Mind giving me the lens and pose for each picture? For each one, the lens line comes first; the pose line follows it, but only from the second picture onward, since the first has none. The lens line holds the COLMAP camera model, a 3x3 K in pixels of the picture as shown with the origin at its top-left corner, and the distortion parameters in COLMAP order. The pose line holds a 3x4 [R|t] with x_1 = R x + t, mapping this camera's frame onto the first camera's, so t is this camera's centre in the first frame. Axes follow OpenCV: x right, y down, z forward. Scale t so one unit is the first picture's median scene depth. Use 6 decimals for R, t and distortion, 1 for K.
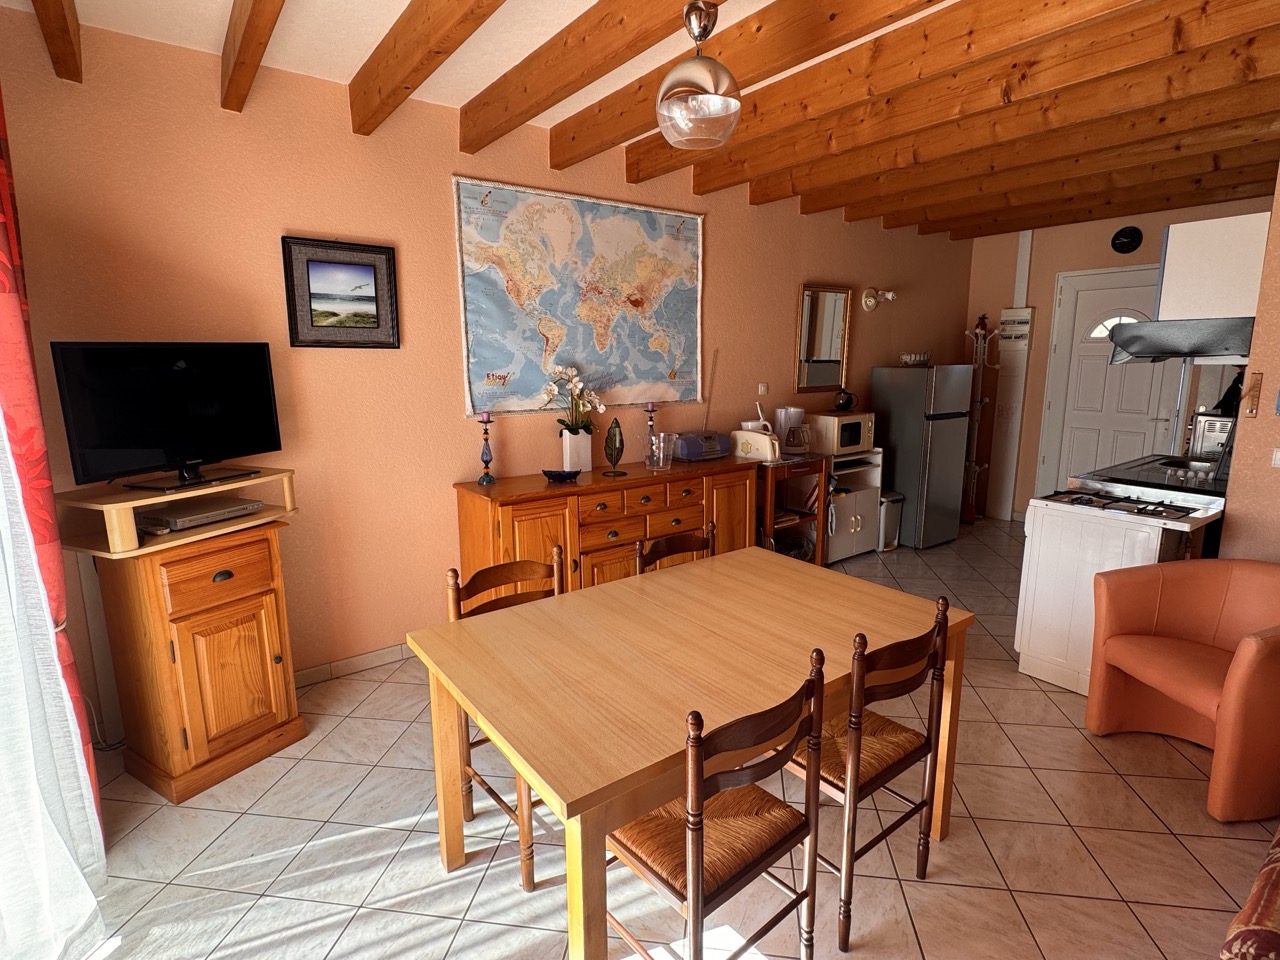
lens RADIAL K [[657.5, 0, 644.2], [0, 657.5, 472.8], [0, 0, 1]] dist [0.002716, -0.000775]
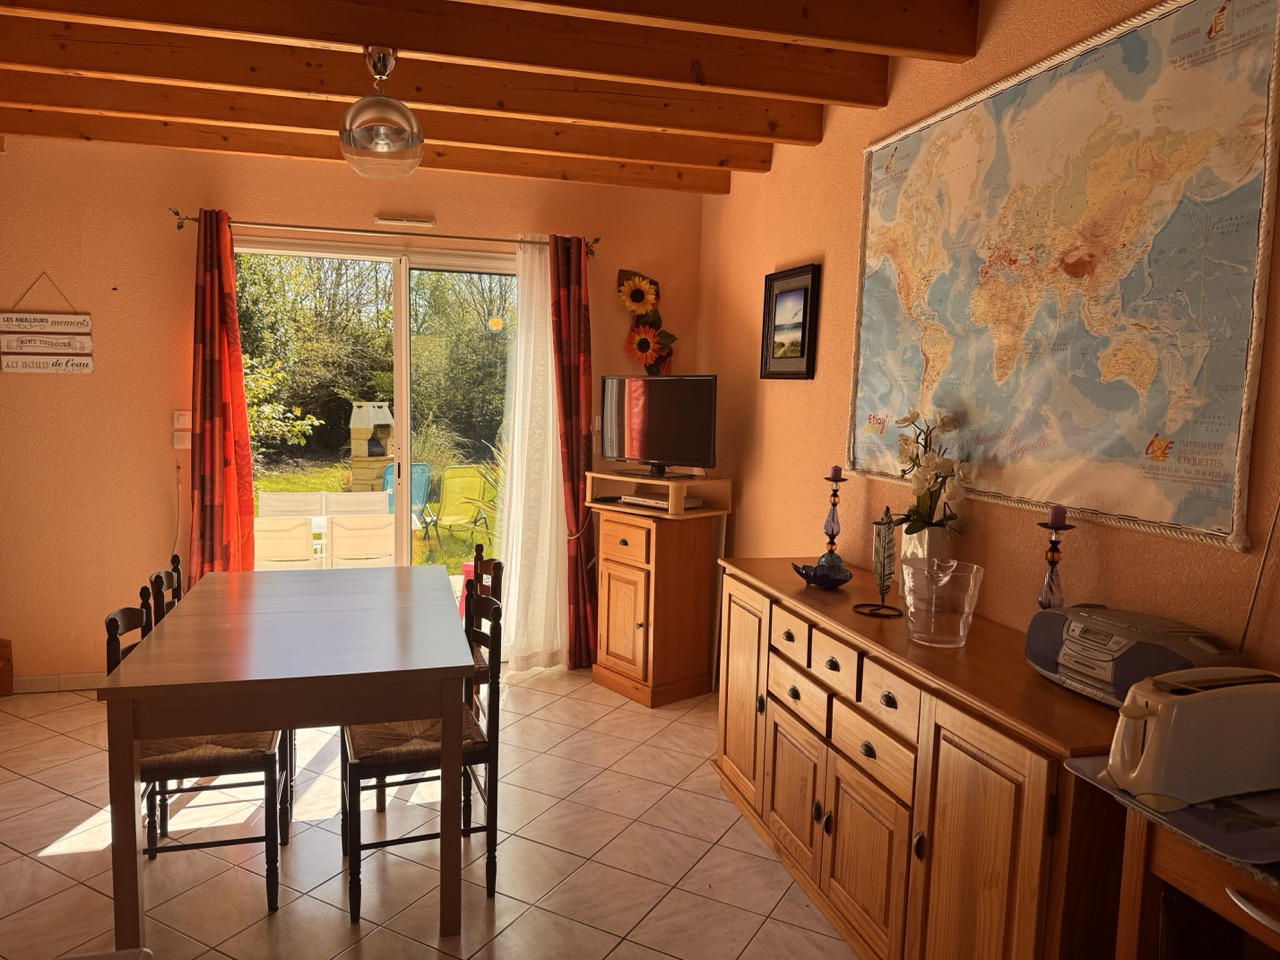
lens RADIAL K [[883.1, 0, 605.3], [0, 883.1, 486.4], [0, 0, 1]] dist [-0.005259, -0.015655]
pose [[-0.385639, 0.101362, -0.917065, 0.620474], [-0.176574, 0.967468, 0.181185, -0.168827], [0.905596, 0.231802, -0.355195, 0.941504]]
